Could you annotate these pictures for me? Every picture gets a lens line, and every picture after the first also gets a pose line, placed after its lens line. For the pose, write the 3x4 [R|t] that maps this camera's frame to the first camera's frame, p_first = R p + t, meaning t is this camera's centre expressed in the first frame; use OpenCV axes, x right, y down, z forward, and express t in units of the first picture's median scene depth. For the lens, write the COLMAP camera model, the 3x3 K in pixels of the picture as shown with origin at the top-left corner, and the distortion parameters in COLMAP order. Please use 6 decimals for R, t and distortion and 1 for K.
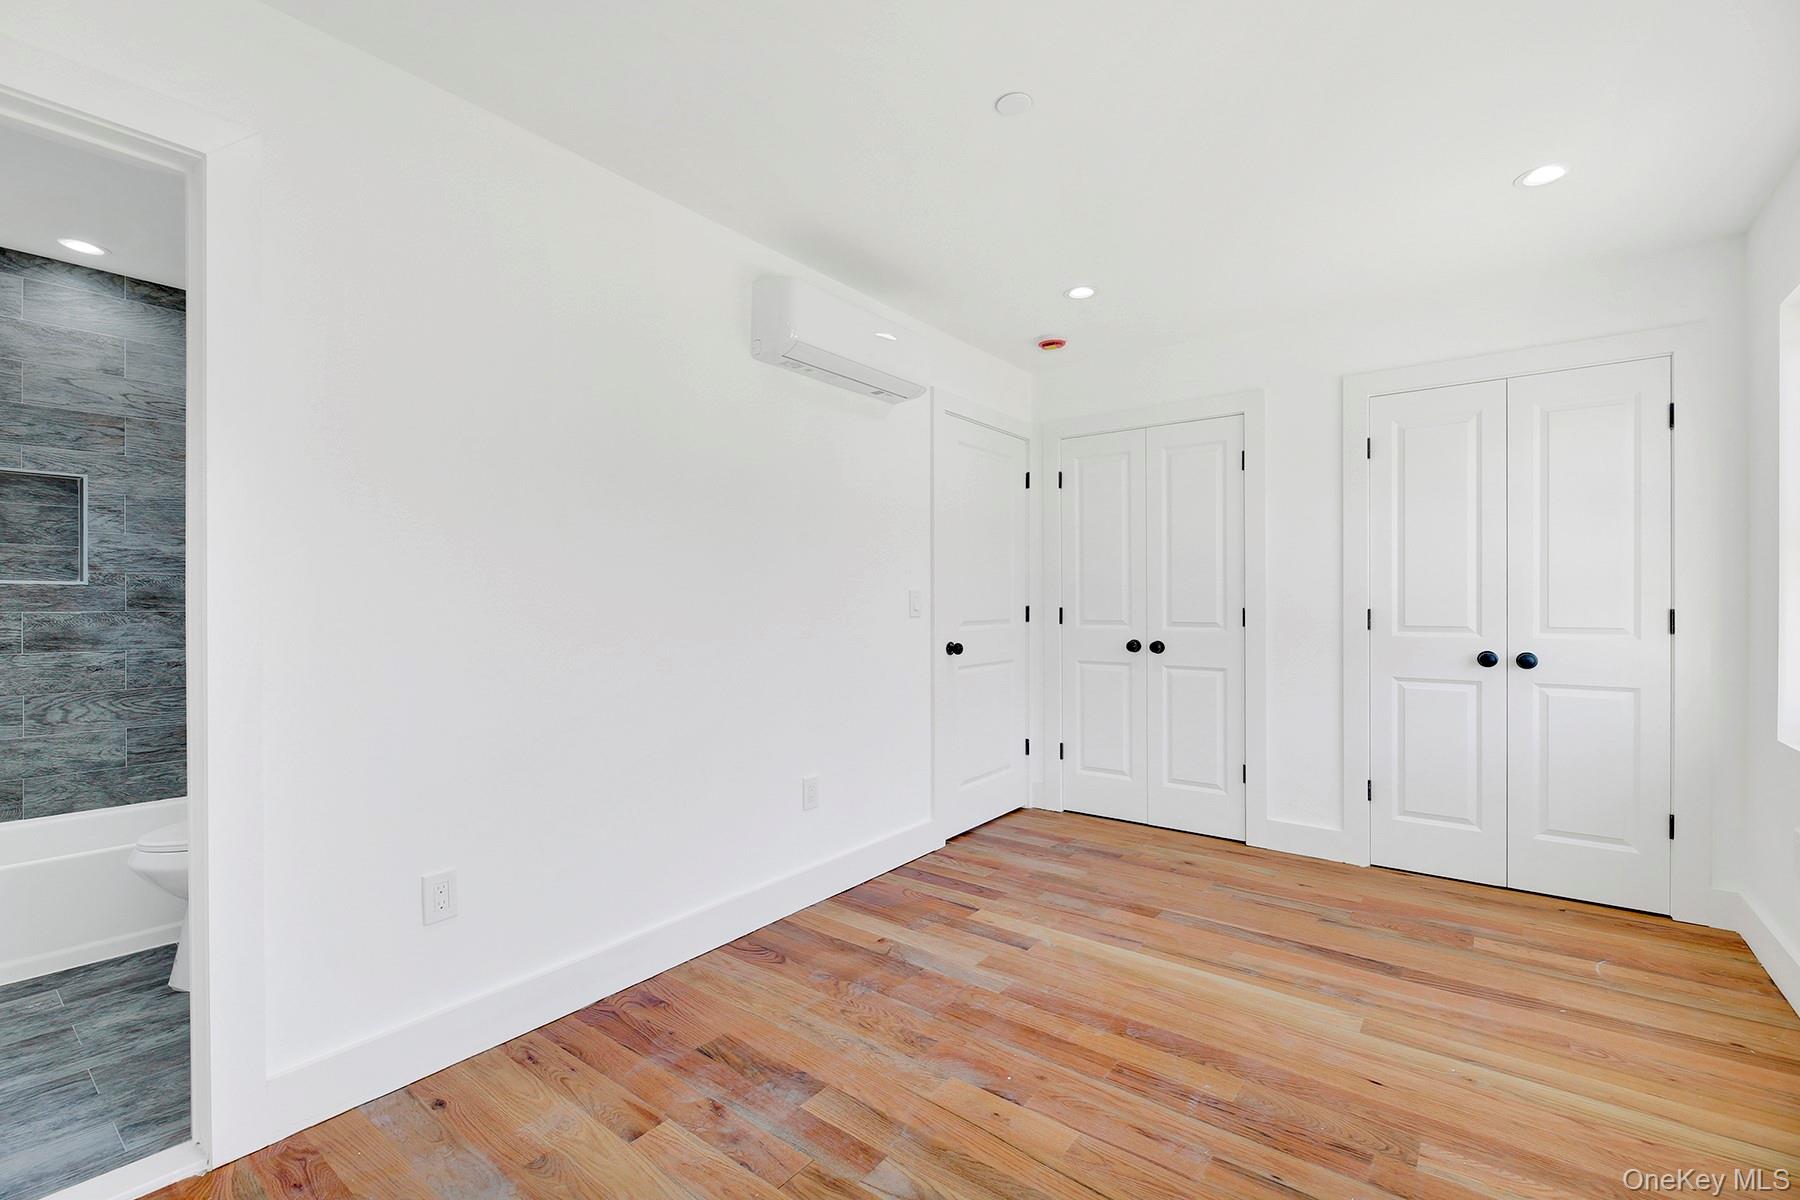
lens RADIAL K [[773.0, 0, 901.6], [0, 773.0, 603.8], [0, 0, 1]] dist [0.000106, -0.000081]
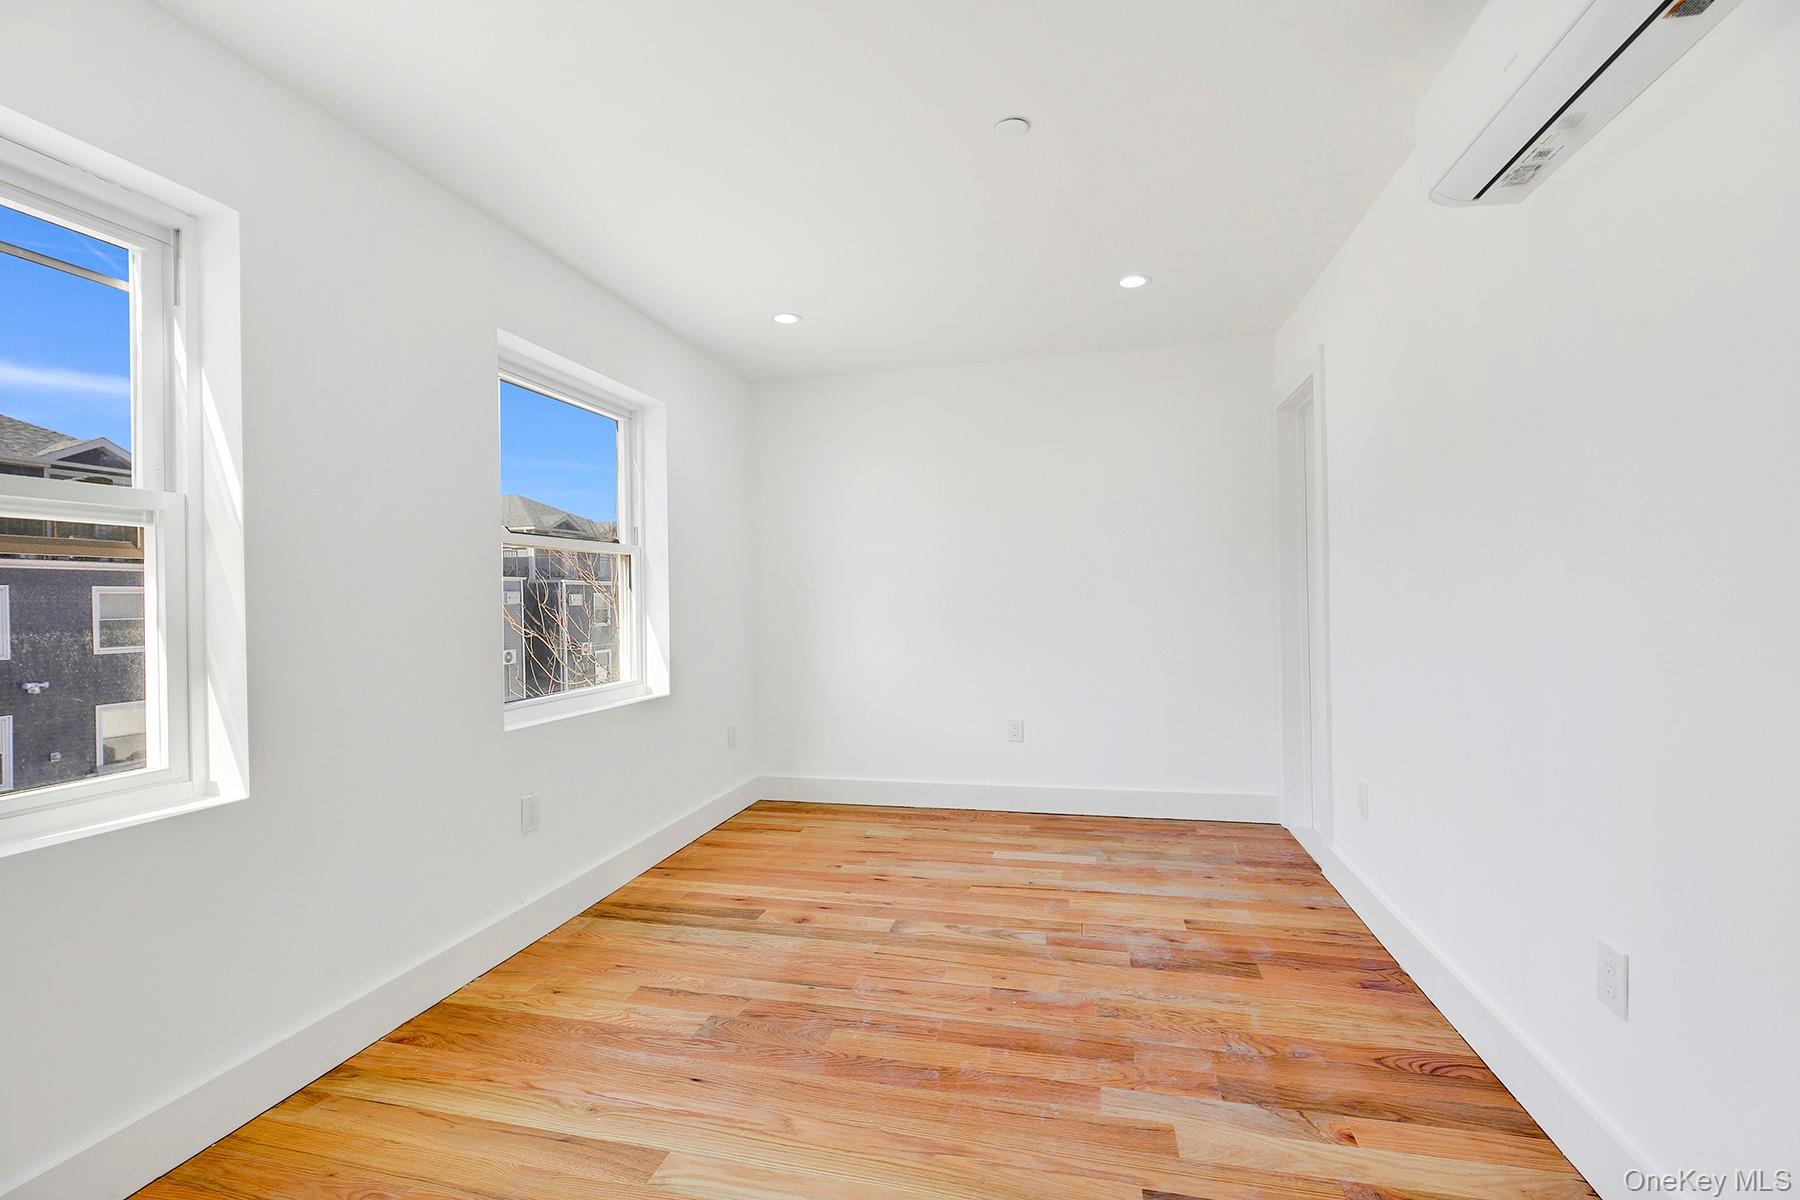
lens RADIAL K [[773.0, 0, 900.2], [0, 773.0, 598.8], [0, 0, 1]] dist [0.000106, -0.000081]
pose [[-0.910028, 0.015633, -0.414253, 0.721675], [0.016194, 0.999867, 0.002159, 0.002364], [0.414231, -0.004744, -0.910159, 1.872415]]
